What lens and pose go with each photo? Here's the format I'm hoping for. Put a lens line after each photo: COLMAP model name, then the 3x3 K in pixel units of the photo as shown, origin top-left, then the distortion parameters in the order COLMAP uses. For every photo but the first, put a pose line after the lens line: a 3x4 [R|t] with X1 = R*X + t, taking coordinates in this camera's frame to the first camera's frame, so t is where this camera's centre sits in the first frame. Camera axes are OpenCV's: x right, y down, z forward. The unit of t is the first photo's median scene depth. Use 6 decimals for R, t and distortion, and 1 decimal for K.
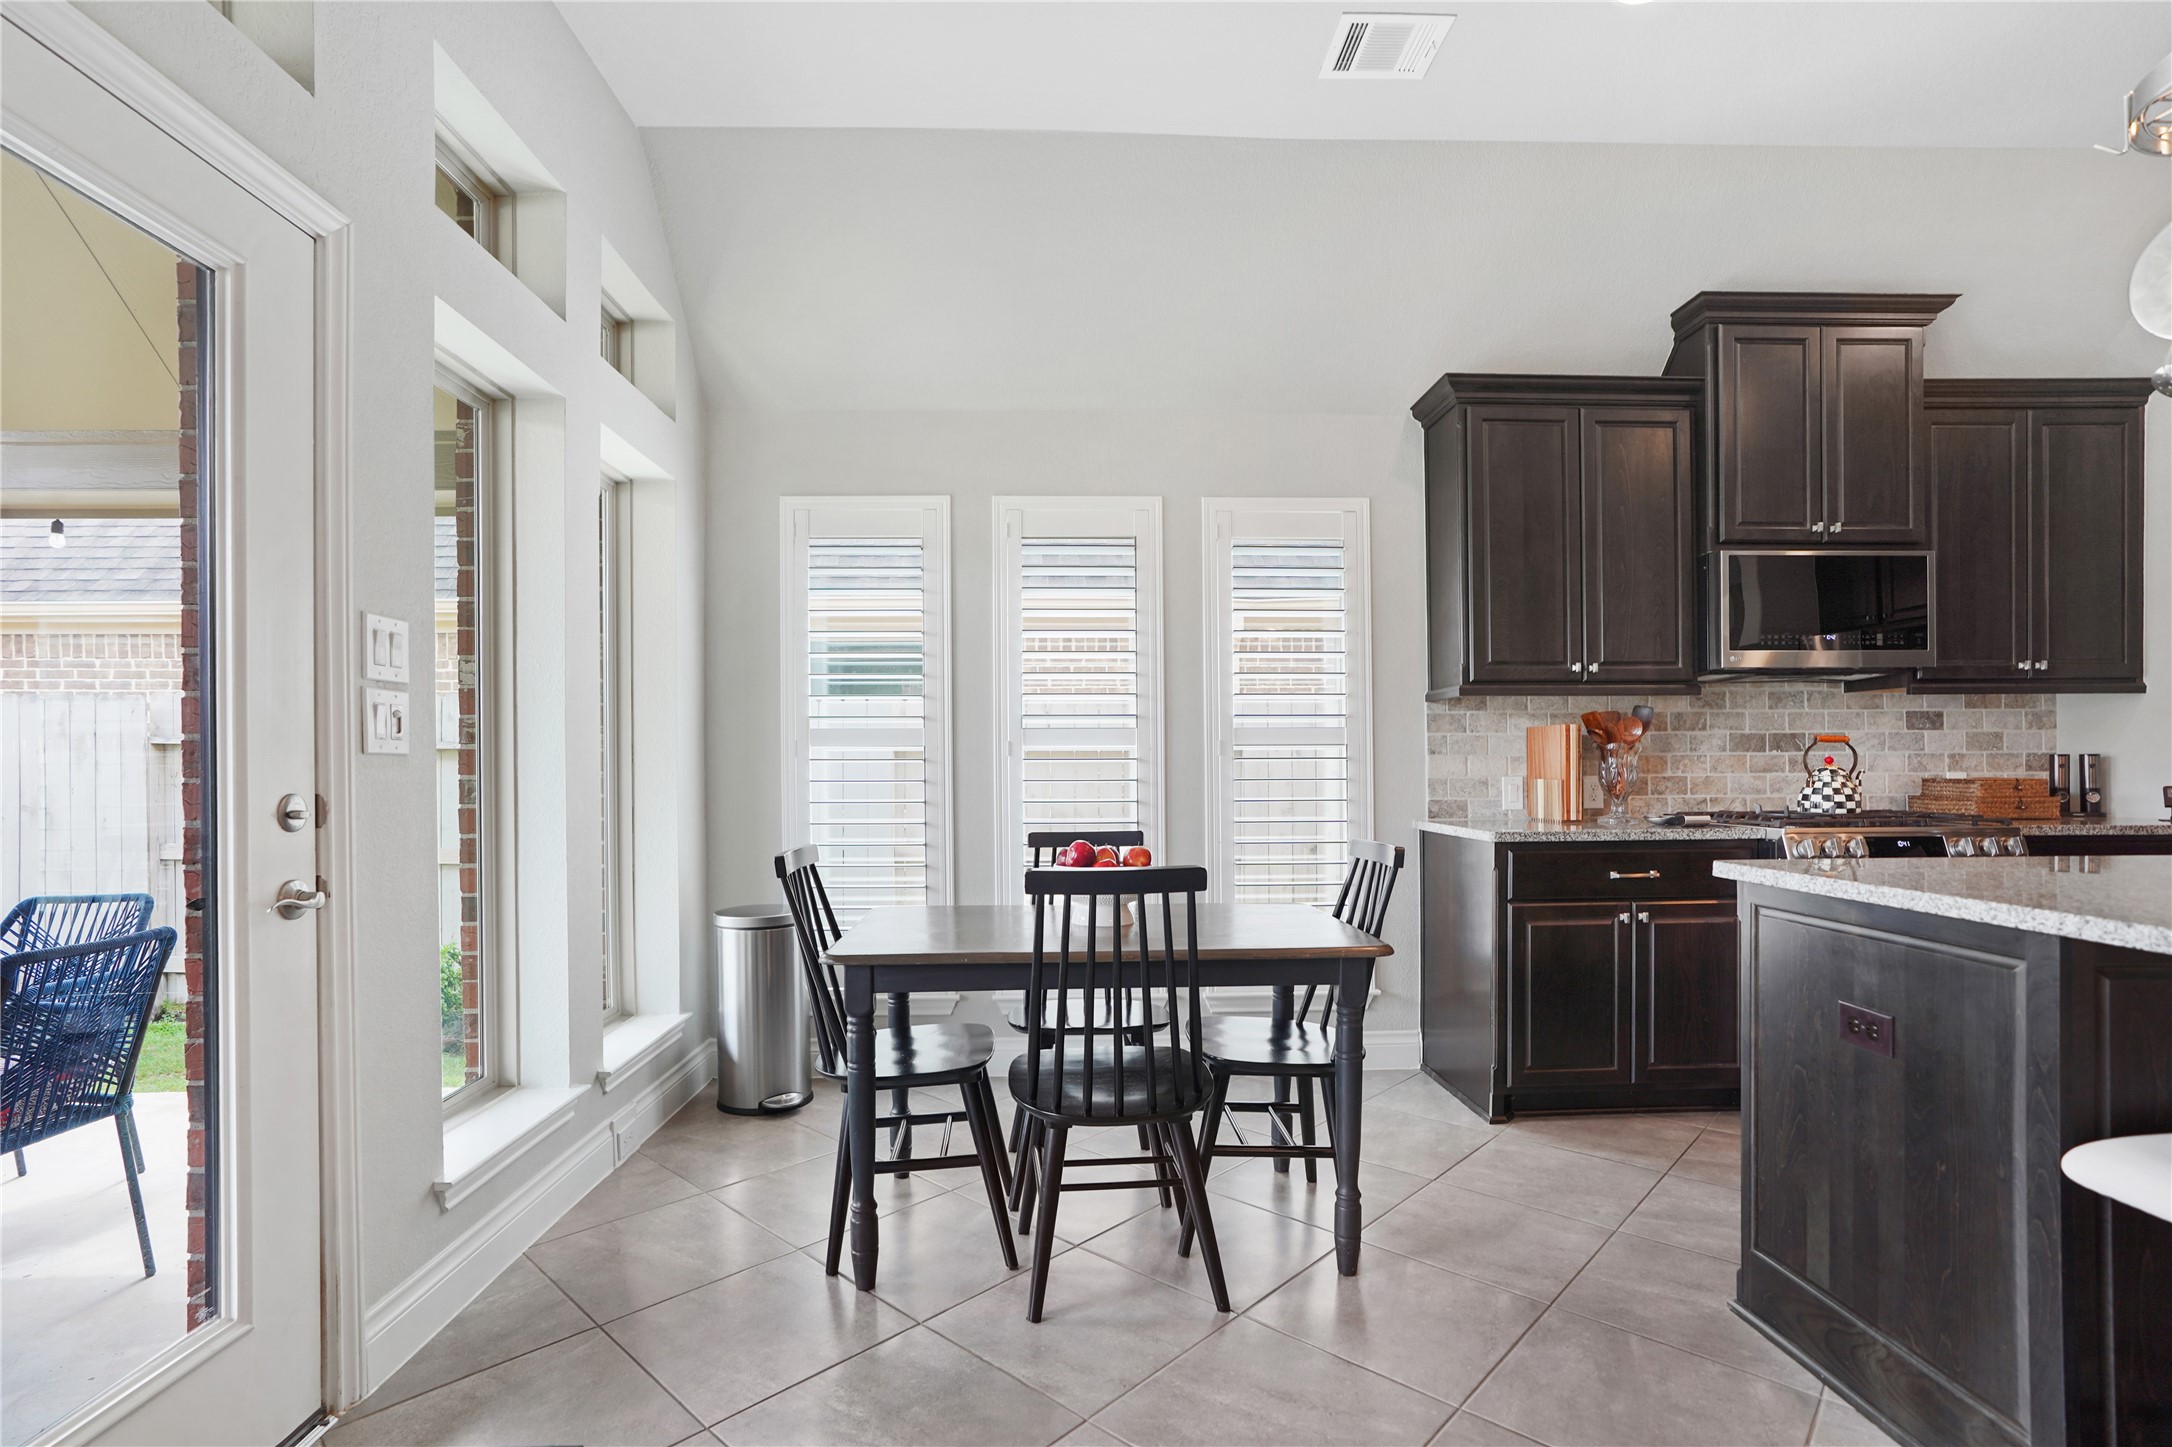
lens RADIAL K [[1066.8, 0, 1066.5], [0, 1066.8, 758.1], [0, 0, 1]] dist [-0.030367, 0.014178]
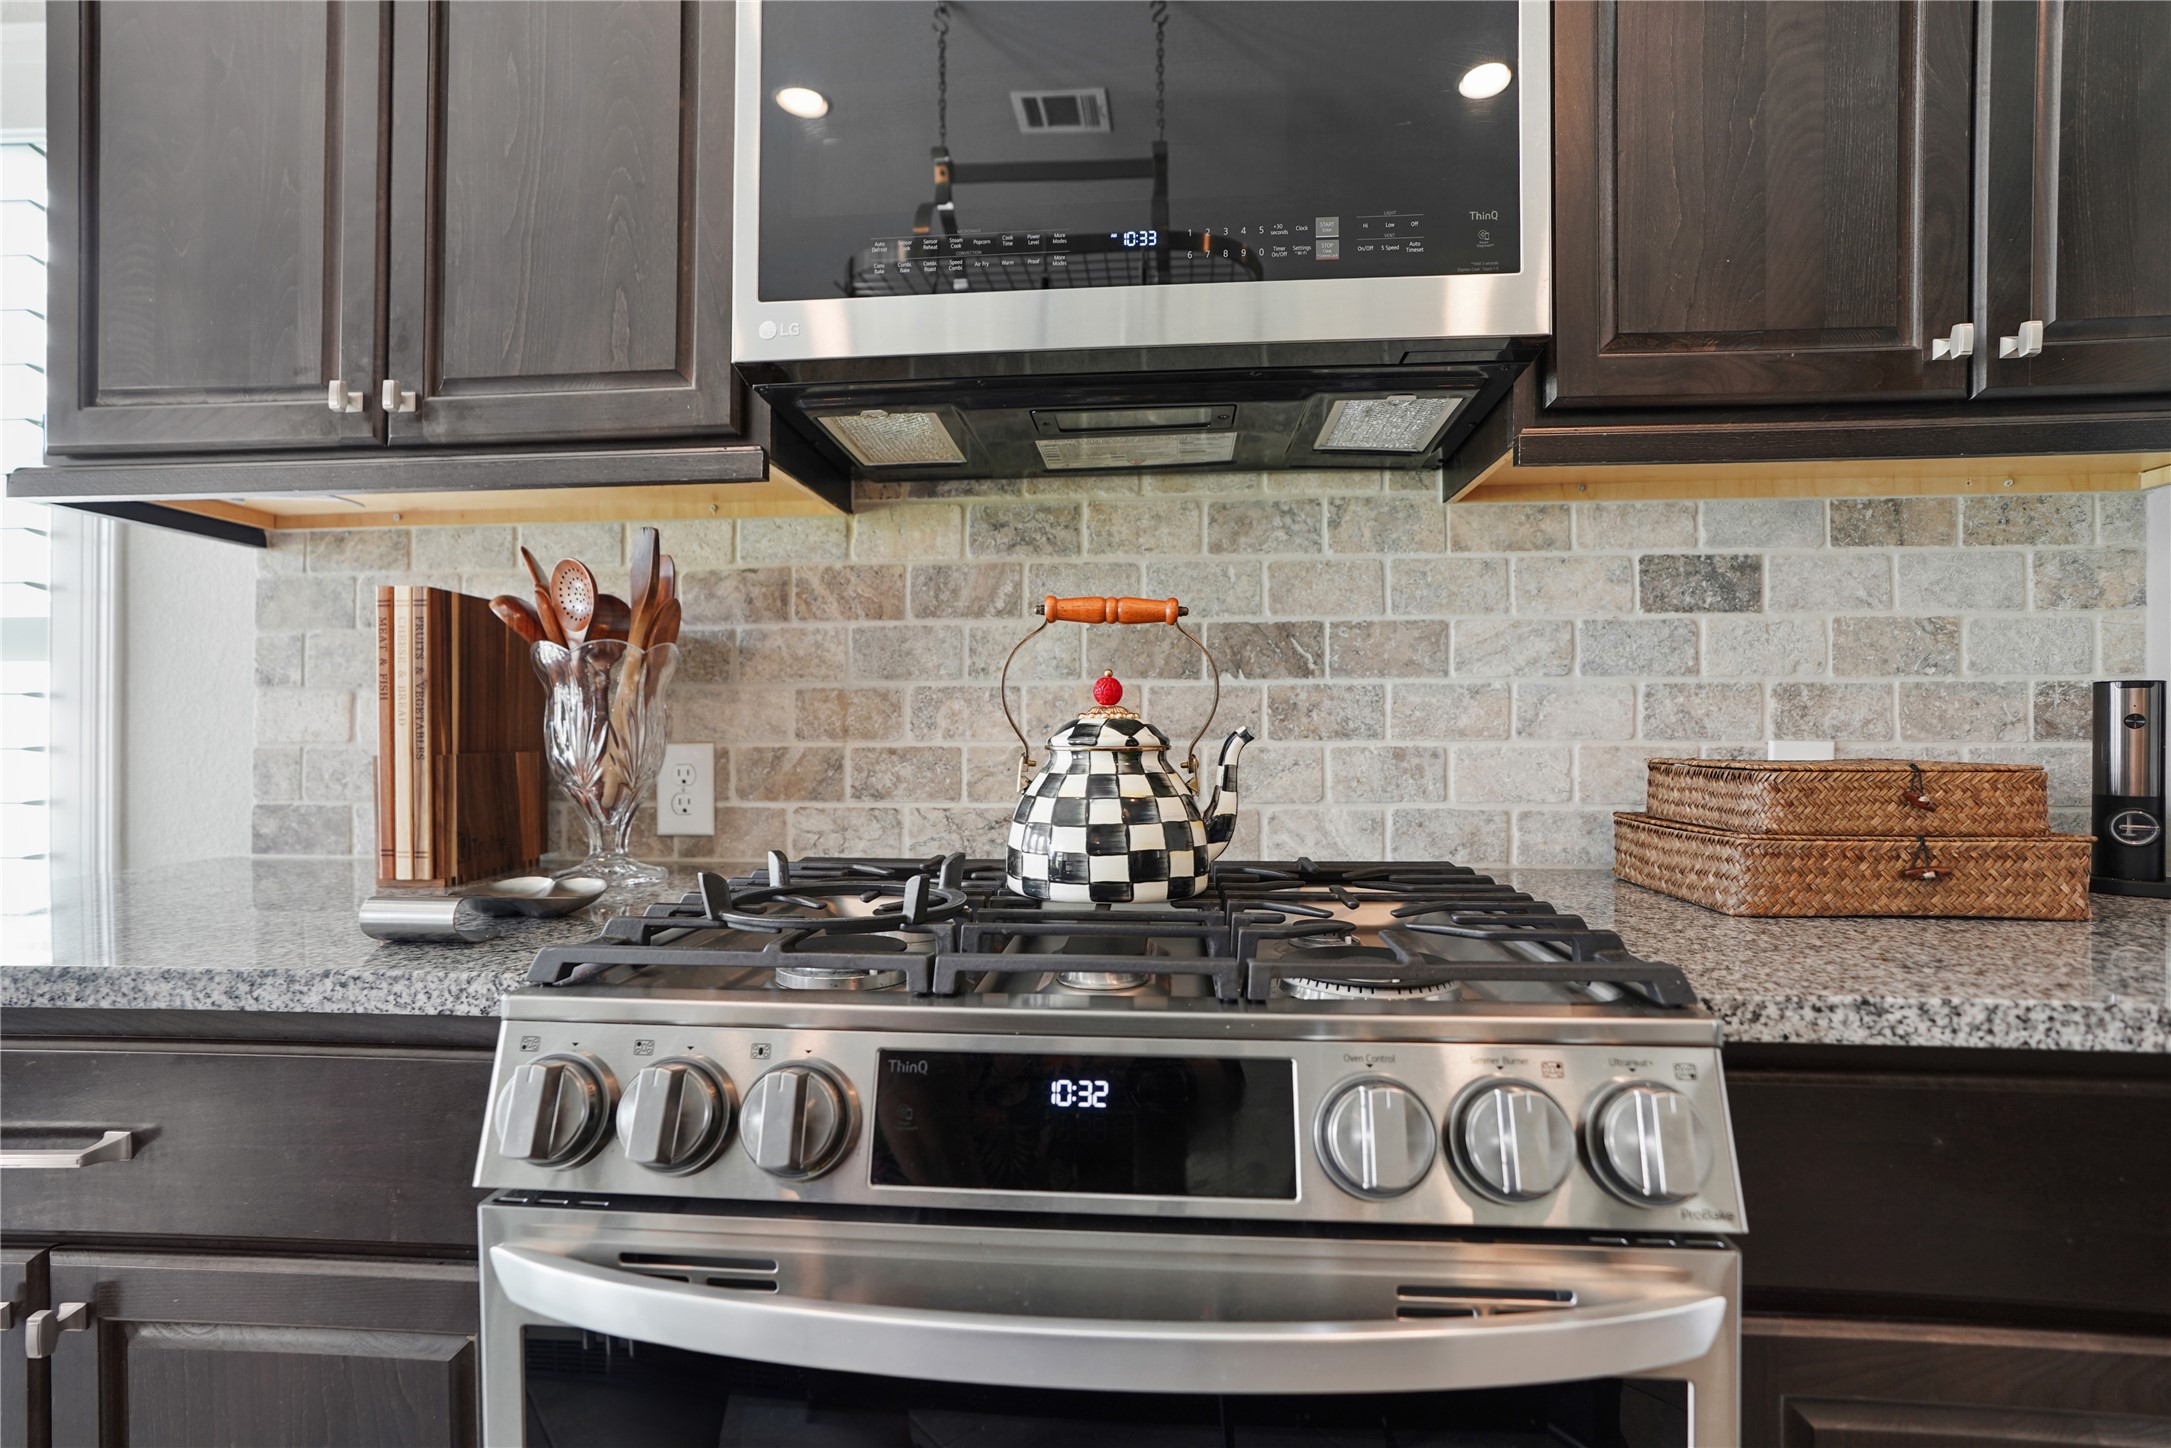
lens RADIAL K [[1066.3, 0, 1087.3], [0, 1066.3, 732.8], [0, 0, 1]] dist [-0.030367, 0.014178]
pose [[0.993220, 0.004358, -0.116168, 0.689773], [-0.003394, 0.999958, 0.008500, 0.009264], [0.116200, -0.008048, 0.993193, 0.674079]]
